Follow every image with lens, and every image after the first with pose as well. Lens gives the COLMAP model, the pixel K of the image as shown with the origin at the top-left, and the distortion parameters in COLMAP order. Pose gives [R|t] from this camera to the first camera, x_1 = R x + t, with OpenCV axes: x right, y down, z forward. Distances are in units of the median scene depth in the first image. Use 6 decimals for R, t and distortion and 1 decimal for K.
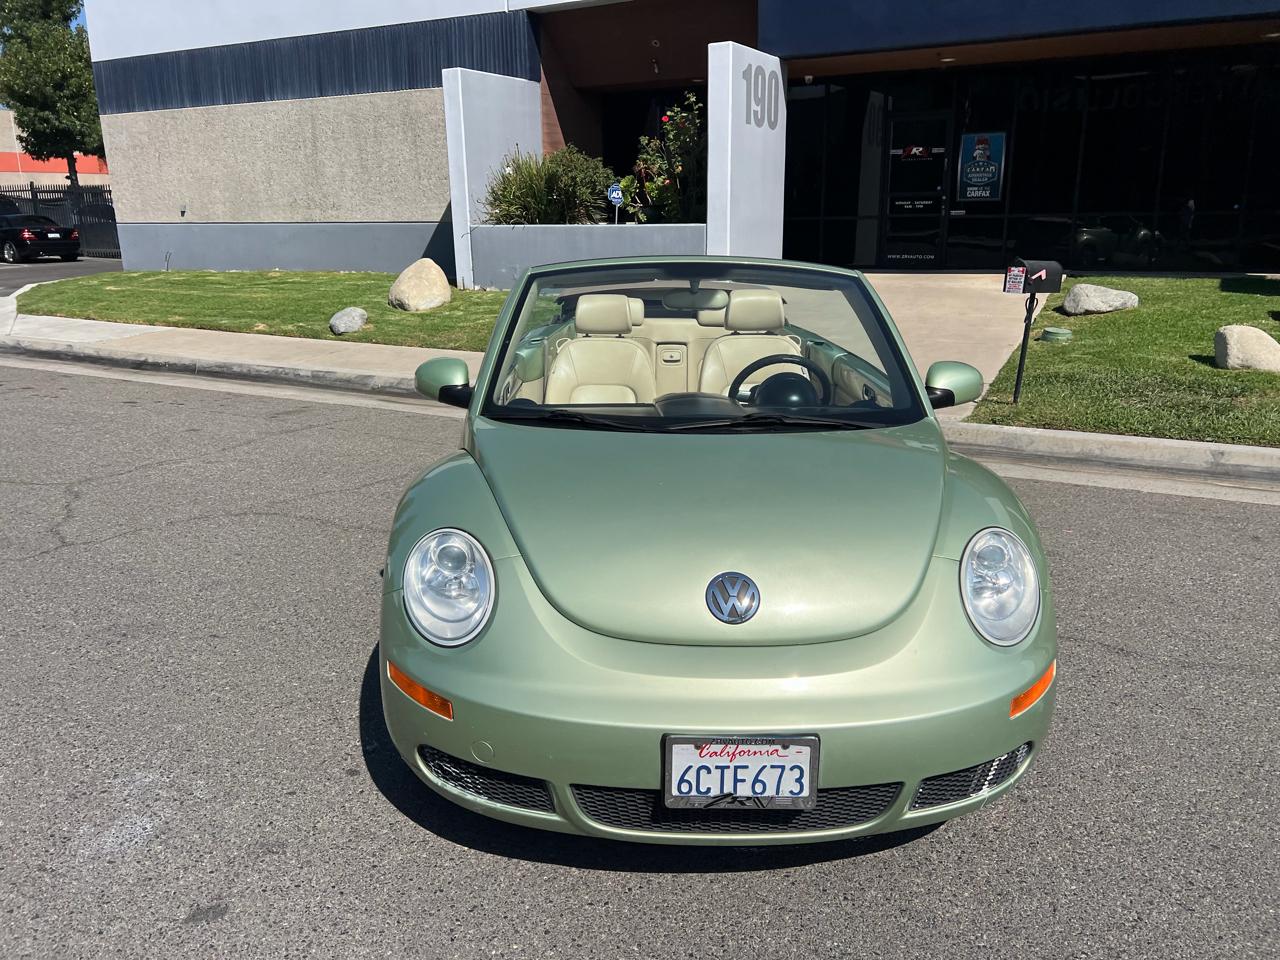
lens RADIAL K [[958.9, 0, 655.7], [0, 958.9, 464.7], [0, 0, 1]] dist [0.053122, -0.058686]
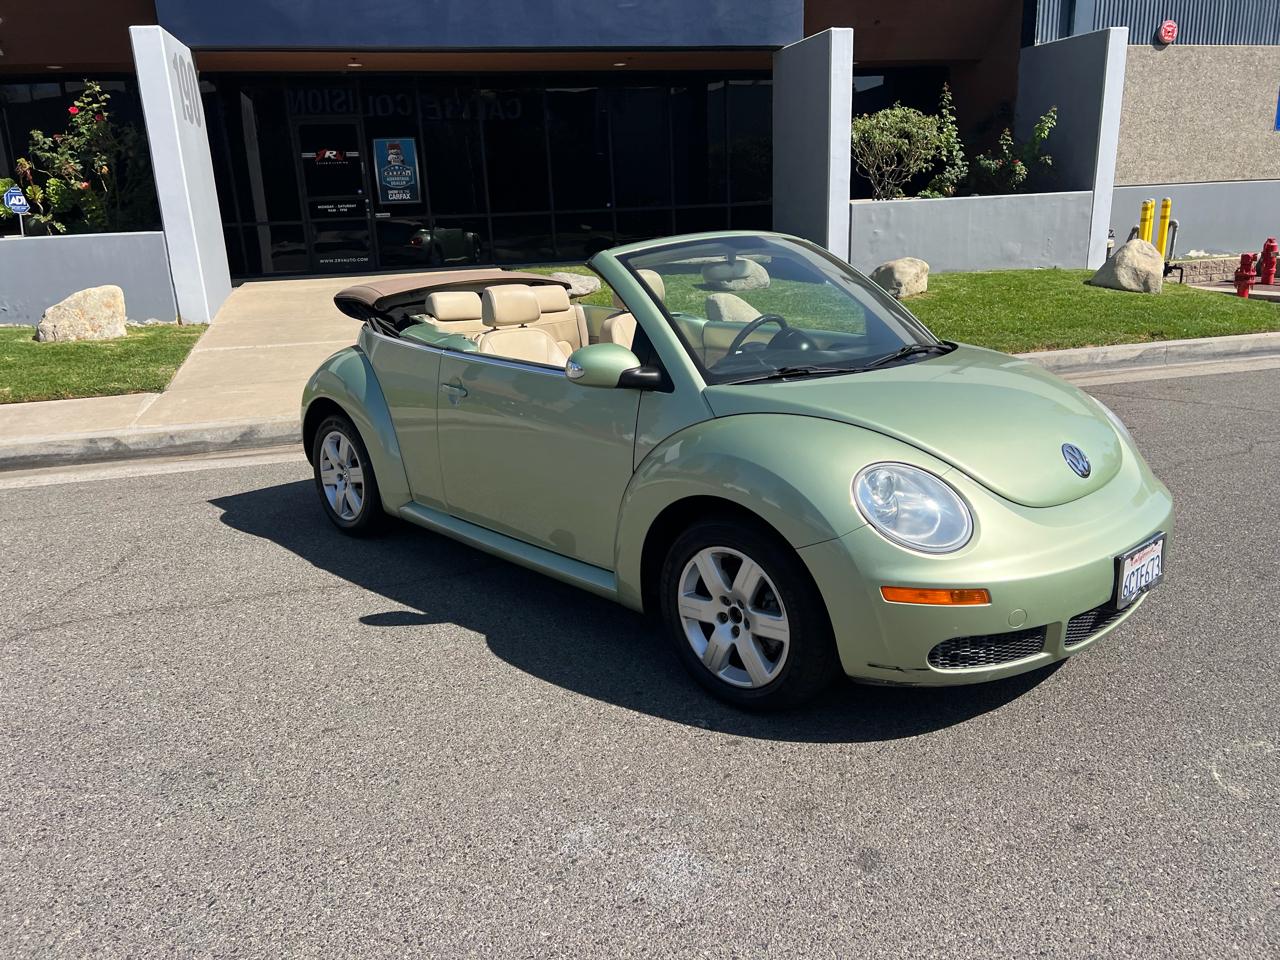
lens RADIAL K [[945.8, 0, 644.1], [0, 945.8, 485.0], [0, 0, 1]] dist [0.047376, -0.050166]
pose [[0.745257, -0.207310, 0.633731, -0.214792], [0.198786, 0.976297, 0.085603, -0.011407], [-0.636456, 0.062180, 0.768803, 0.061711]]
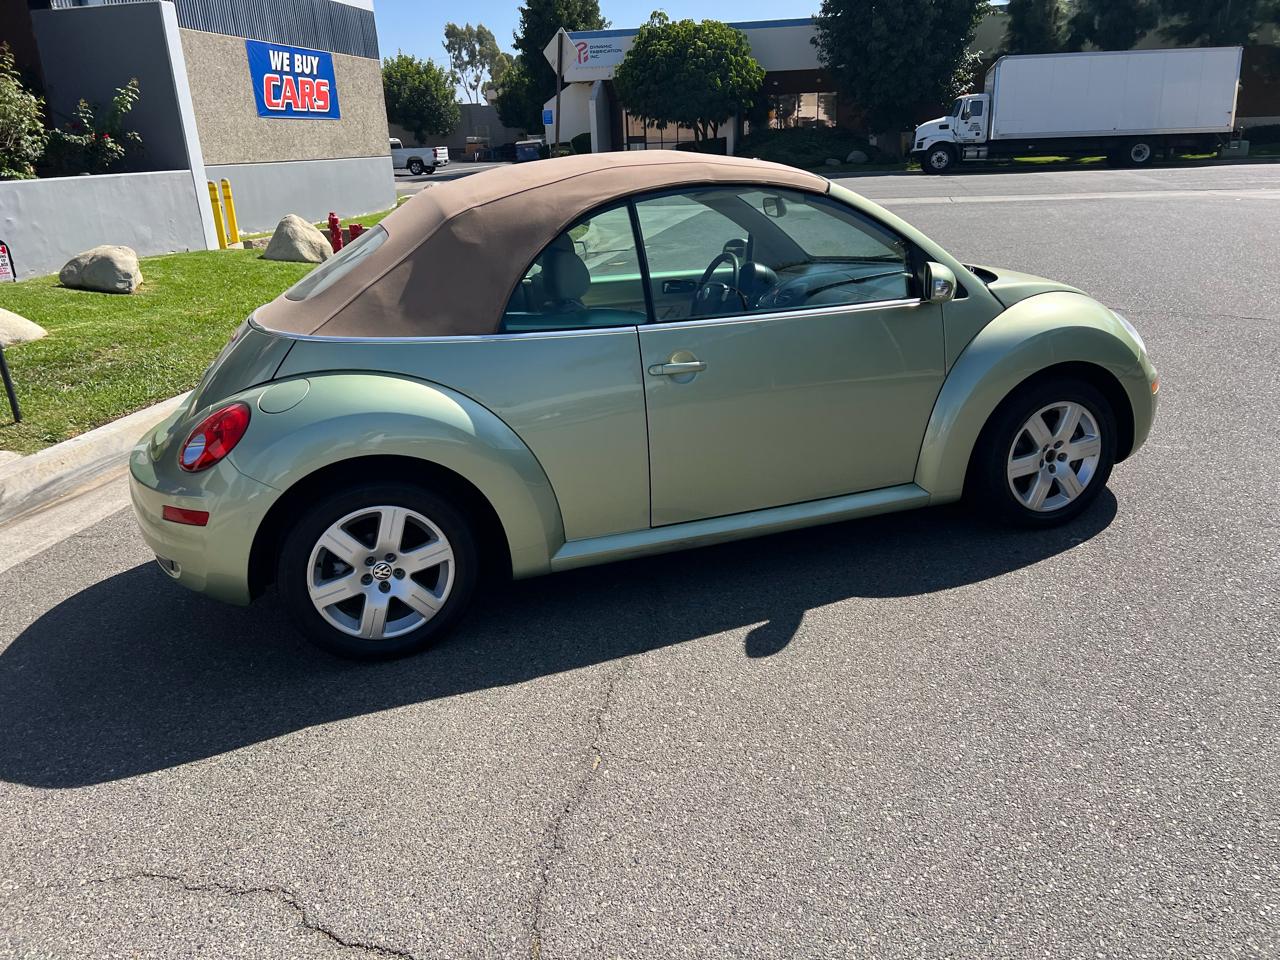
lens RADIAL K [[942.7, 0, 648.6], [0, 942.7, 485.6], [0, 0, 1]] dist [0.048128, -0.050392]
pose [[-0.287844, -0.305055, 0.907792, -0.297086], [0.286009, 0.877268, 0.385486, -0.100687], [-0.913972, 0.370597, -0.165268, 0.399700]]
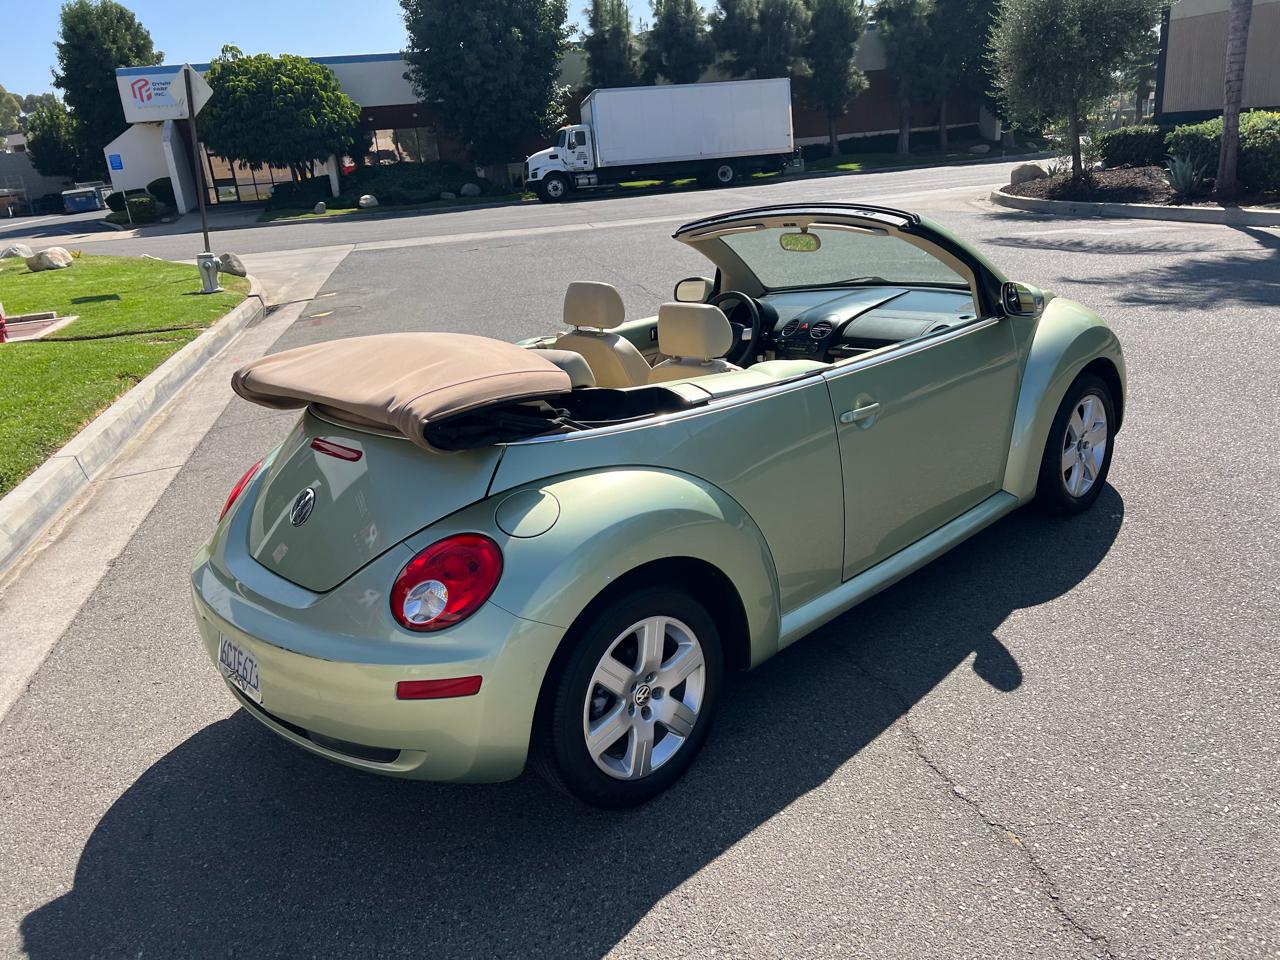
lens RADIAL K [[945.1, 0, 647.2], [0, 945.1, 490.8], [0, 0, 1]] dist [0.045540, -0.047482]
pose [[-0.644177, -0.198821, 0.738584, -0.208348], [0.280158, 0.837187, 0.469713, -0.142490], [-0.711721, 0.509499, -0.483595, 0.507800]]
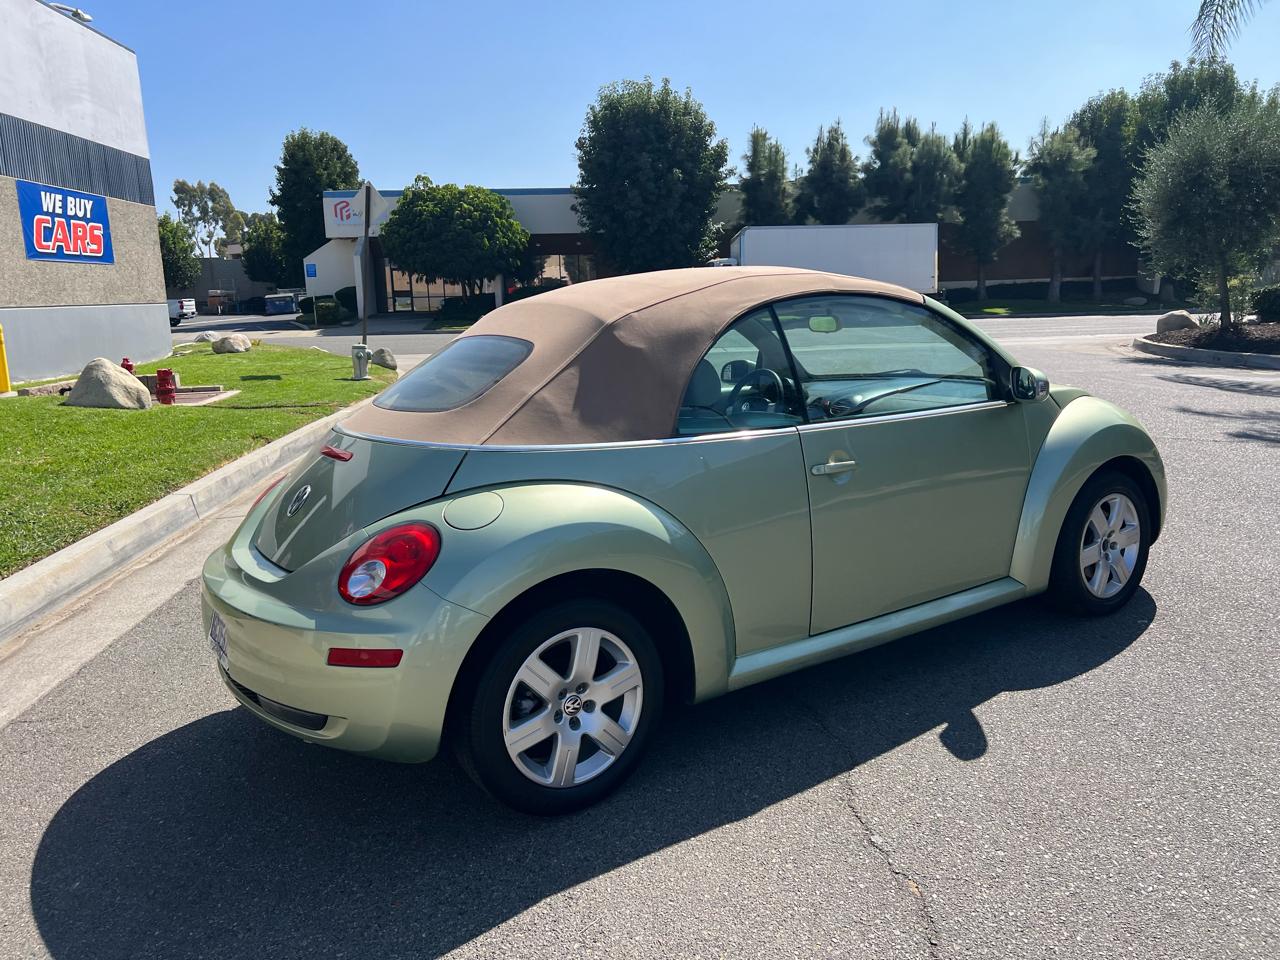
lens RADIAL K [[942.7, 0, 648.6], [0, 942.7, 485.6], [0, 0, 1]] dist [0.048128, -0.050392]
pose [[-0.520071, -0.146114, 0.841532, -0.245230], [0.252495, 0.914923, 0.314900, -0.115996], [-0.815949, 0.376253, -0.438932, 0.492013]]
